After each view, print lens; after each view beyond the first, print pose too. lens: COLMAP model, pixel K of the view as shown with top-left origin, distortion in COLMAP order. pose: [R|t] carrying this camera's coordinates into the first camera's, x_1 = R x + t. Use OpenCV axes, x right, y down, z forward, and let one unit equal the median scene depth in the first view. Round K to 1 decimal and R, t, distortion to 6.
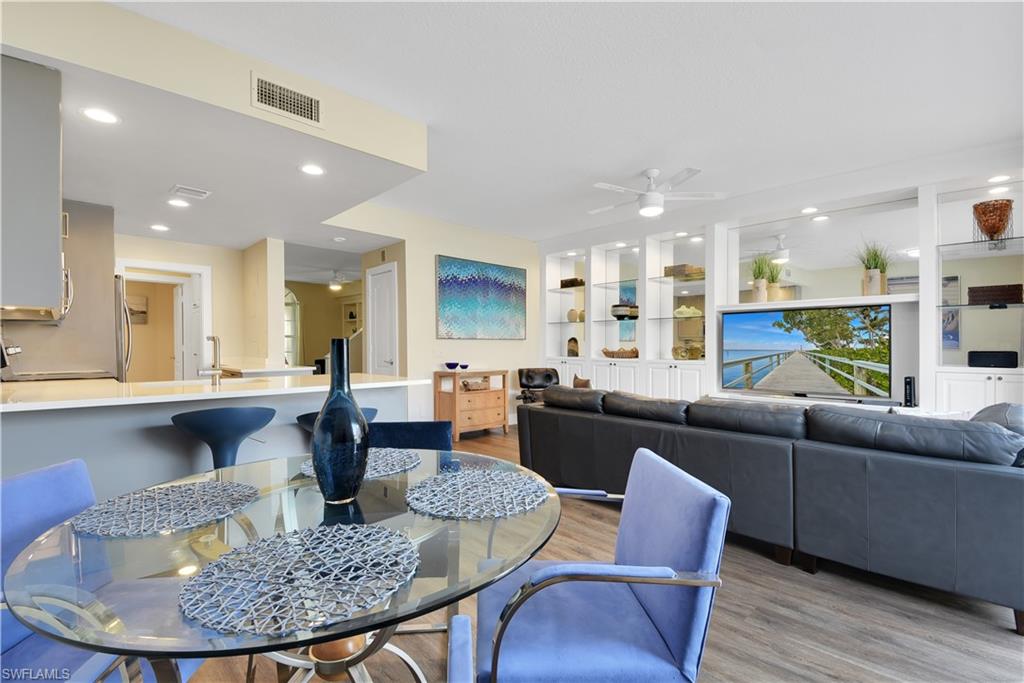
lens RADIAL K [[489.0, 0, 480.9], [0, 489.0, 336.6], [0, 0, 1]] dist [-0.003410, -0.001233]
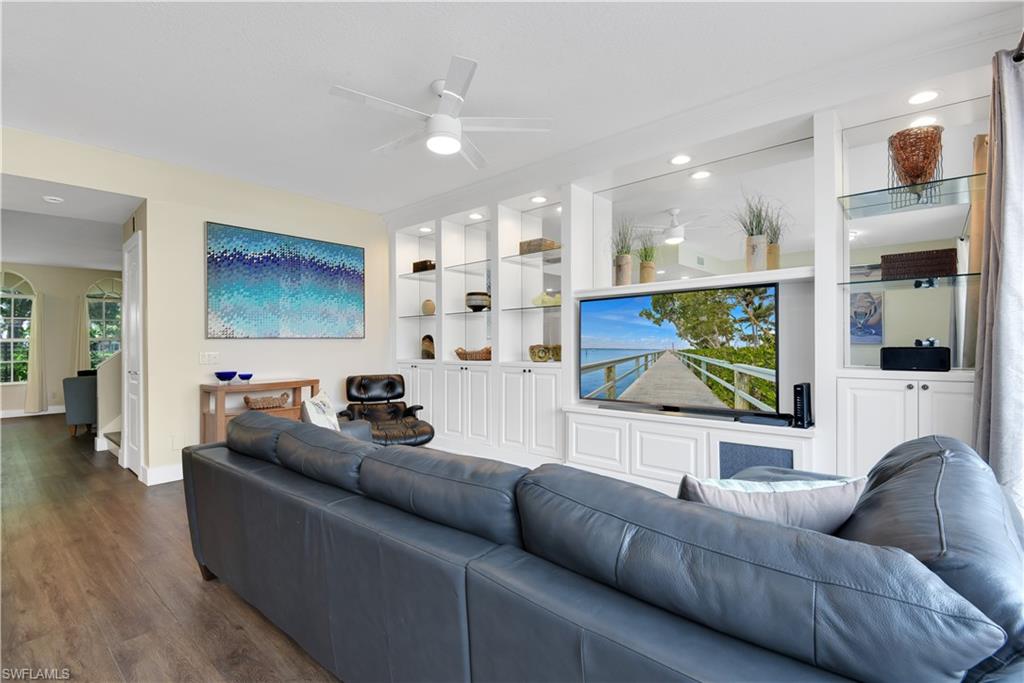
lens RADIAL K [[469.5, 0, 509.5], [0, 469.5, 348.0], [0, 0, 1]] dist [0.002191, 0.000088]
pose [[0.994918, -0.011468, 0.100030, 0.309730], [0.008393, 0.999481, 0.031108, 0.000518], [-0.100335, -0.030111, 0.994498, 0.288616]]
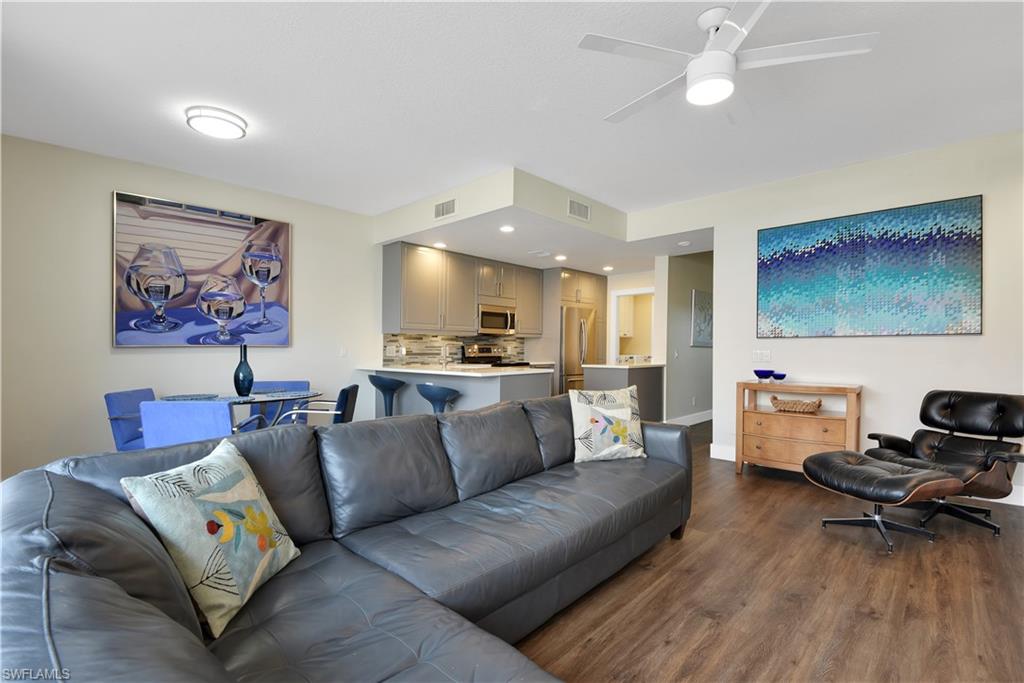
lens RADIAL K [[469.5, 0, 509.5], [0, 469.5, 348.0], [0, 0, 1]] dist [0.002191, 0.000088]
pose [[0.060534, -0.002418, -0.998163, 0.684944], [0.025059, 0.999686, -0.000902, 0.011331], [0.997852, -0.024959, 0.060575, 0.606132]]
